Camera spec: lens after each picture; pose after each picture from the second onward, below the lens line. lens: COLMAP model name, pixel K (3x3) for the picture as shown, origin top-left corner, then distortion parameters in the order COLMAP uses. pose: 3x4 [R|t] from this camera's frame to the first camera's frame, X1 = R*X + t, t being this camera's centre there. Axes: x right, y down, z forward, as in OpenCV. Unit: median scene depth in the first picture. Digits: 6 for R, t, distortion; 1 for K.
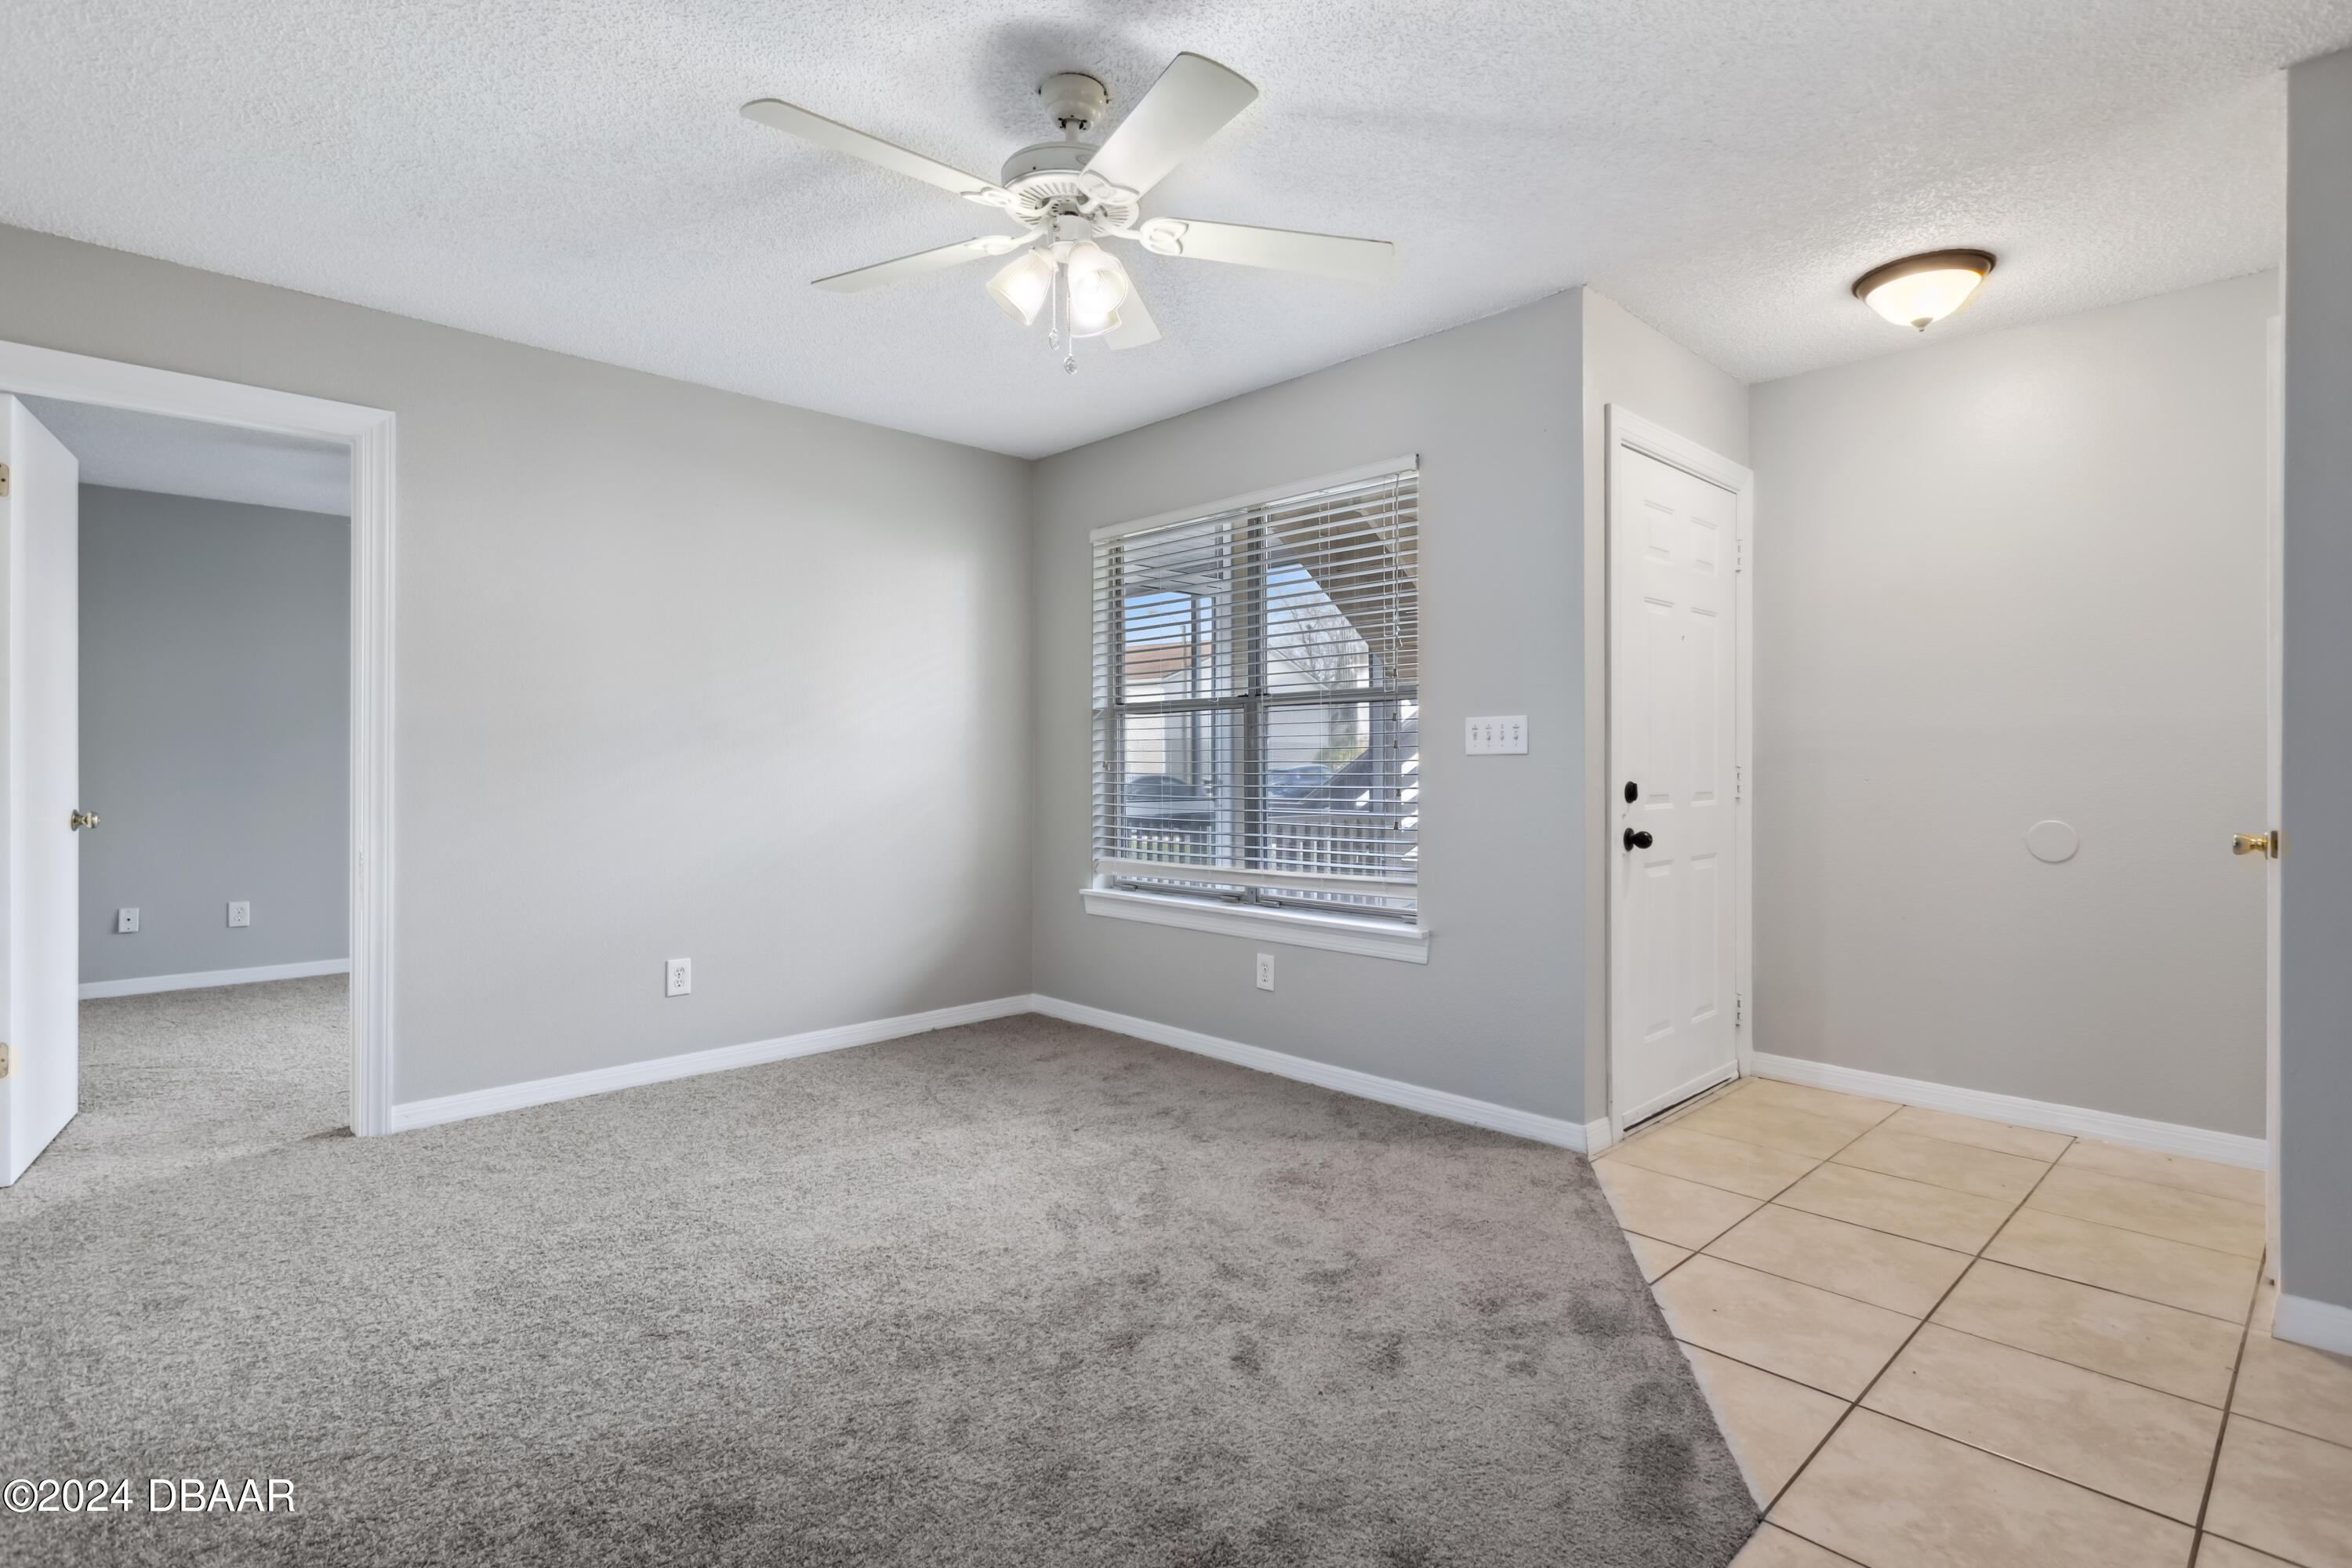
lens RADIAL K [[1147.3, 0, 1166.9], [0, 1147.3, 755.0], [0, 0, 1]] dist [-0.000200, 0.001158]
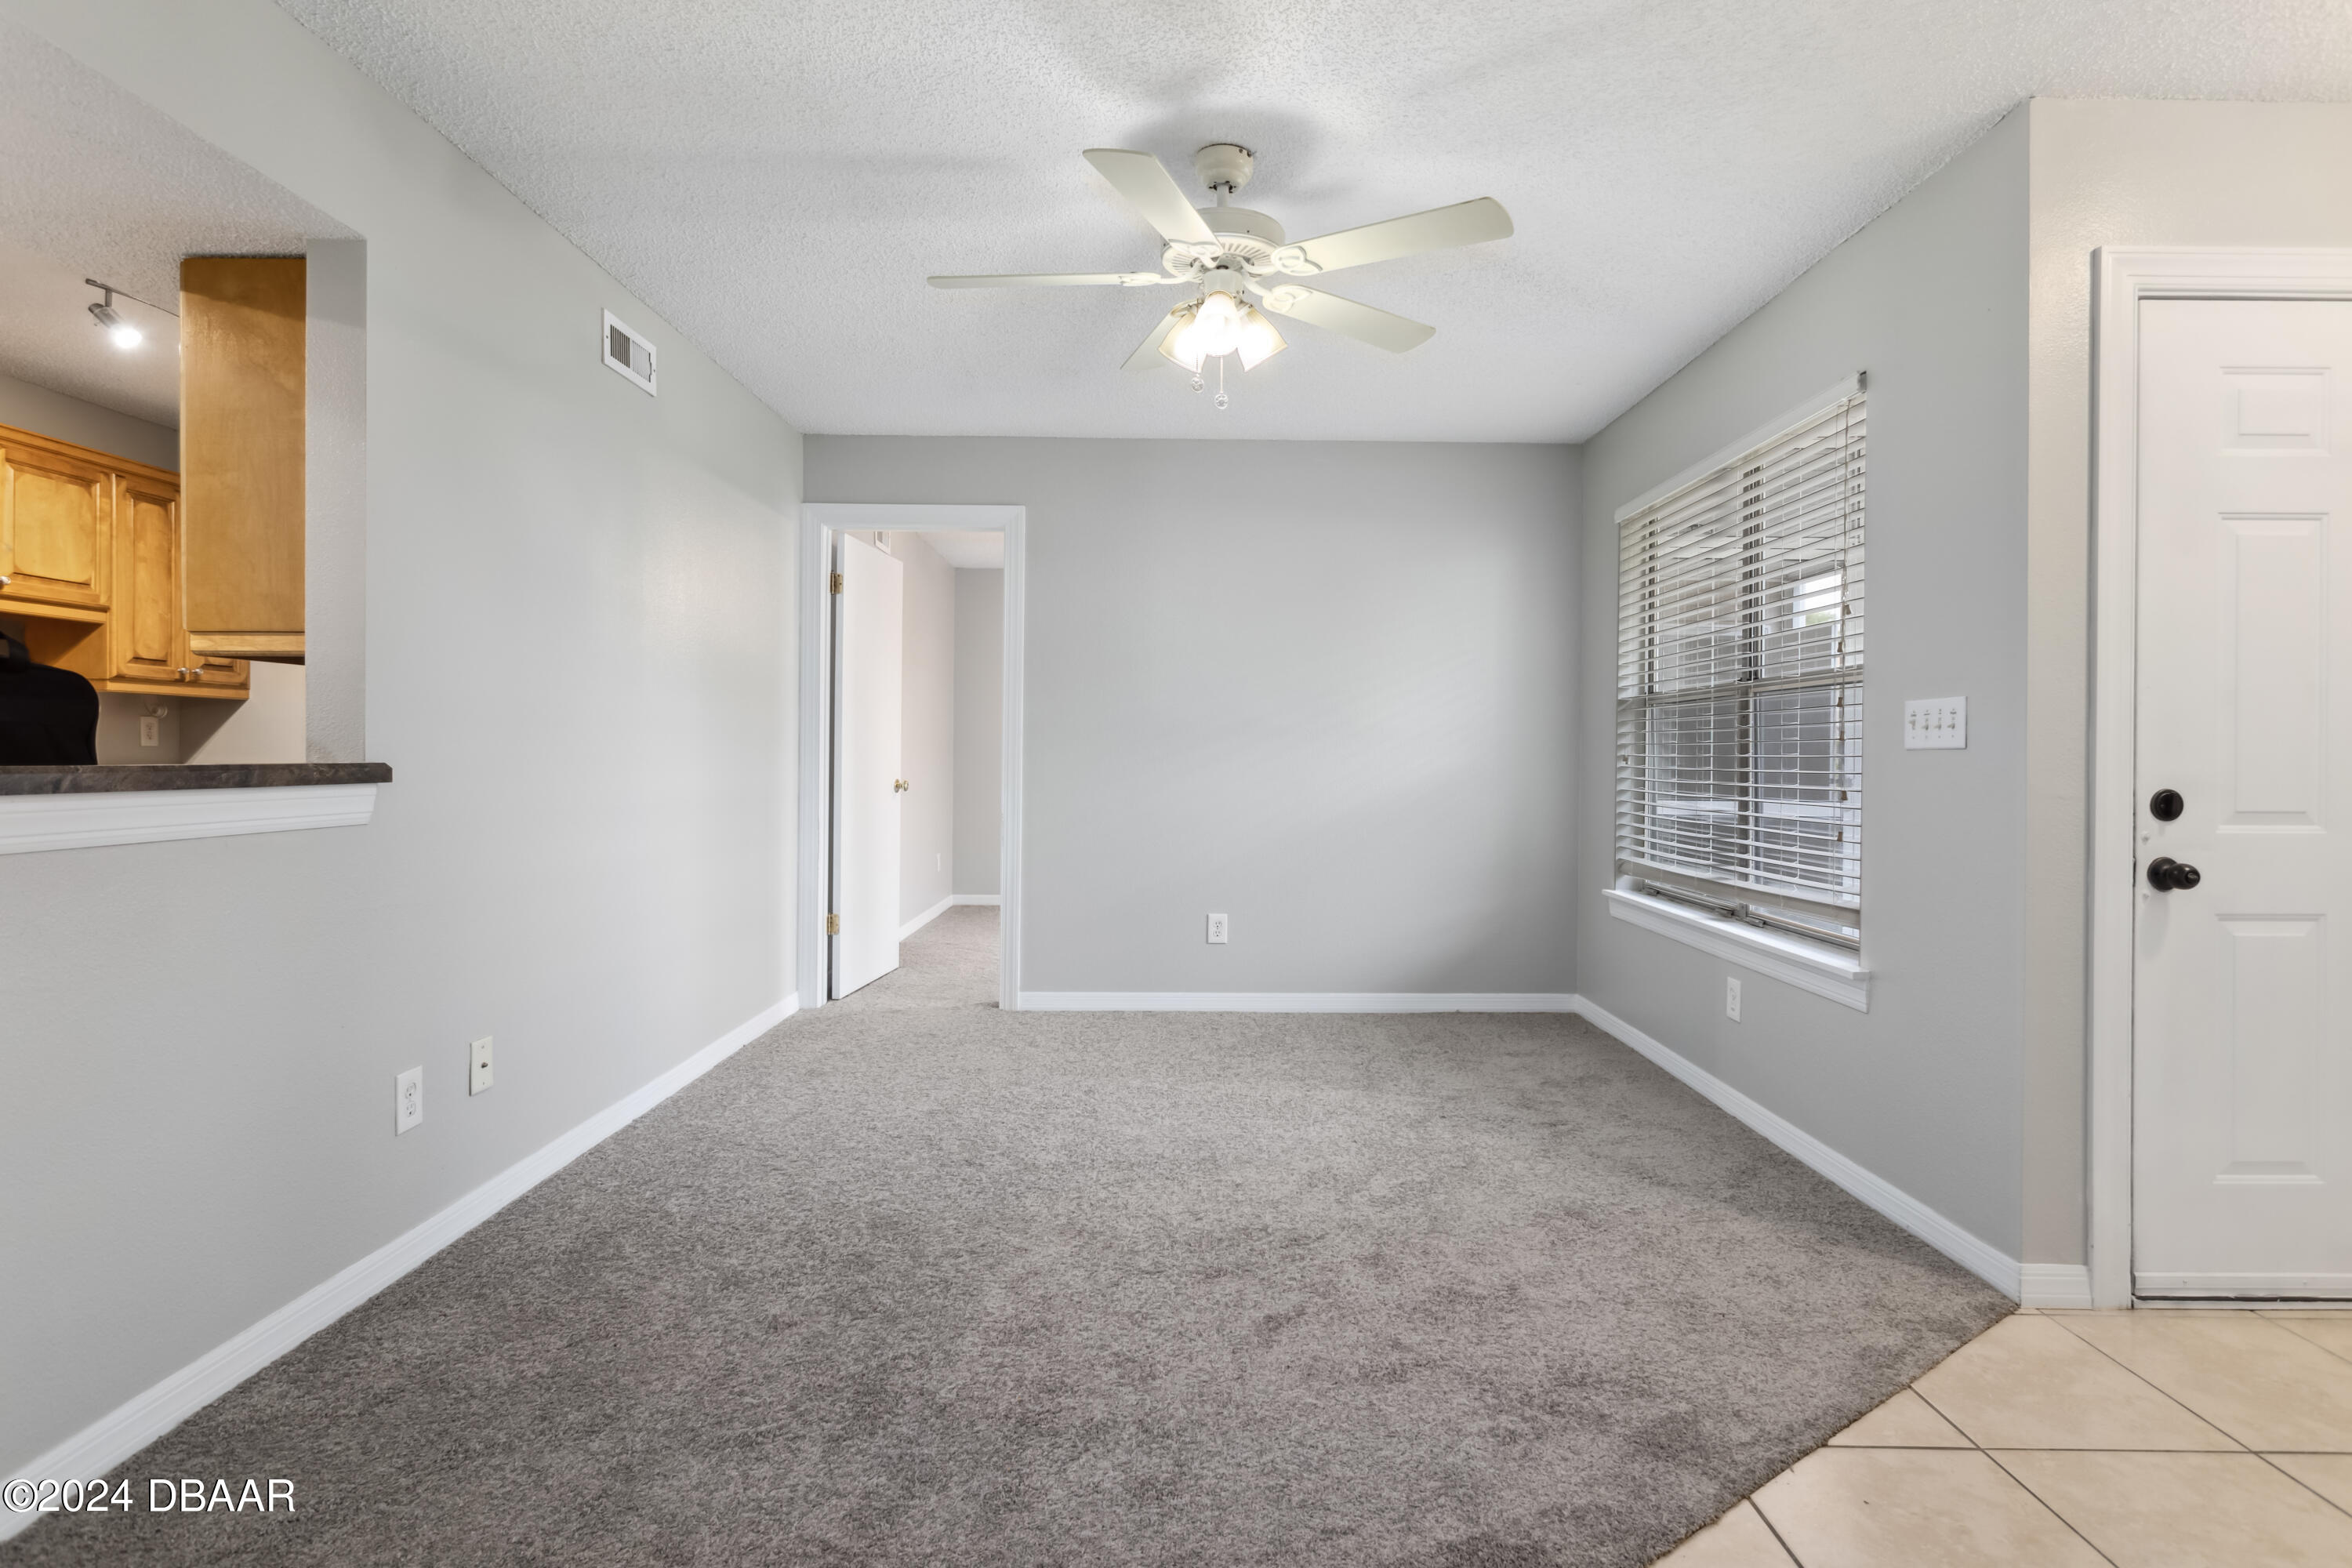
lens RADIAL K [[1130.7, 0, 1179.3], [0, 1130.7, 750.3], [0, 0, 1]] dist [-0.002763, 0.000800]
pose [[0.726471, 0.004455, -0.687182, 0.464508], [-0.002752, 0.999990, 0.003574, -0.000916], [0.687191, -0.000705, 0.726476, 0.120111]]
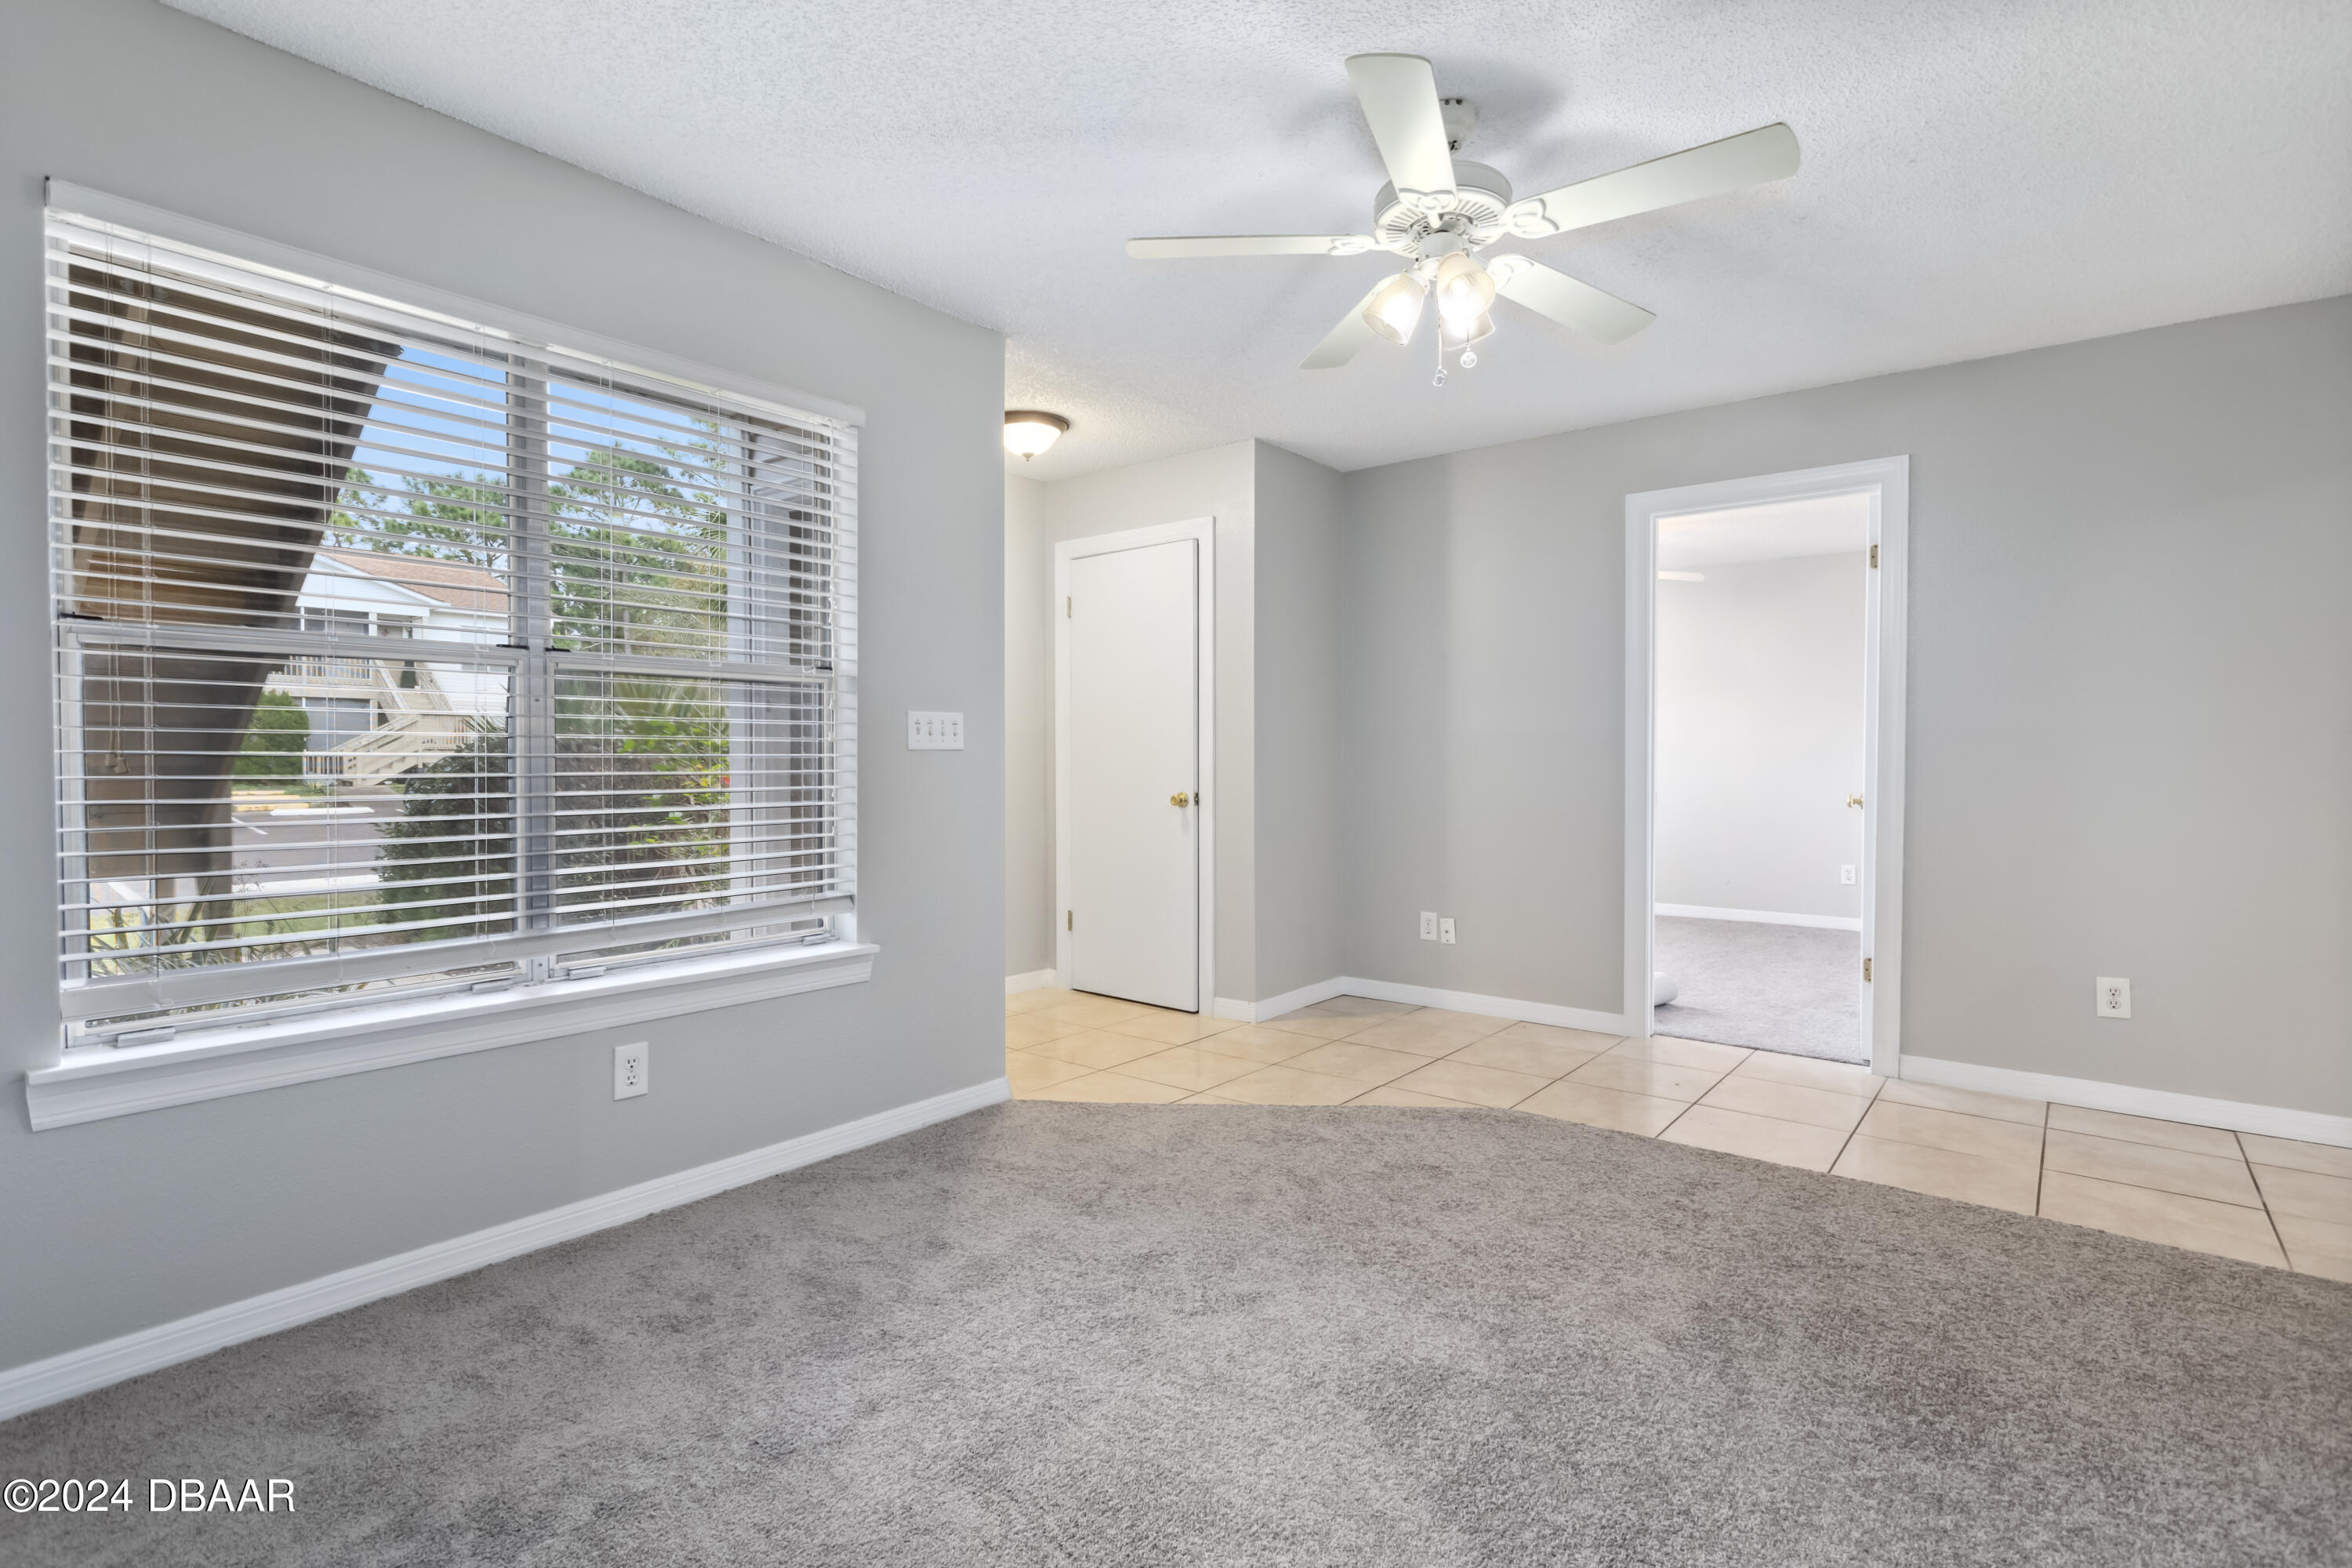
lens RADIAL K [[1135.0, 0, 1176.0], [0, 1135.0, 784.0], [0, 0, 1]] dist [-0.001017, 0.000139]
pose [[-0.139198, -0.015683, 0.990140, -0.771261], [-0.004238, 0.999875, 0.015241, 0.014139], [-0.990255, -0.002075, -0.139247, 0.987649]]
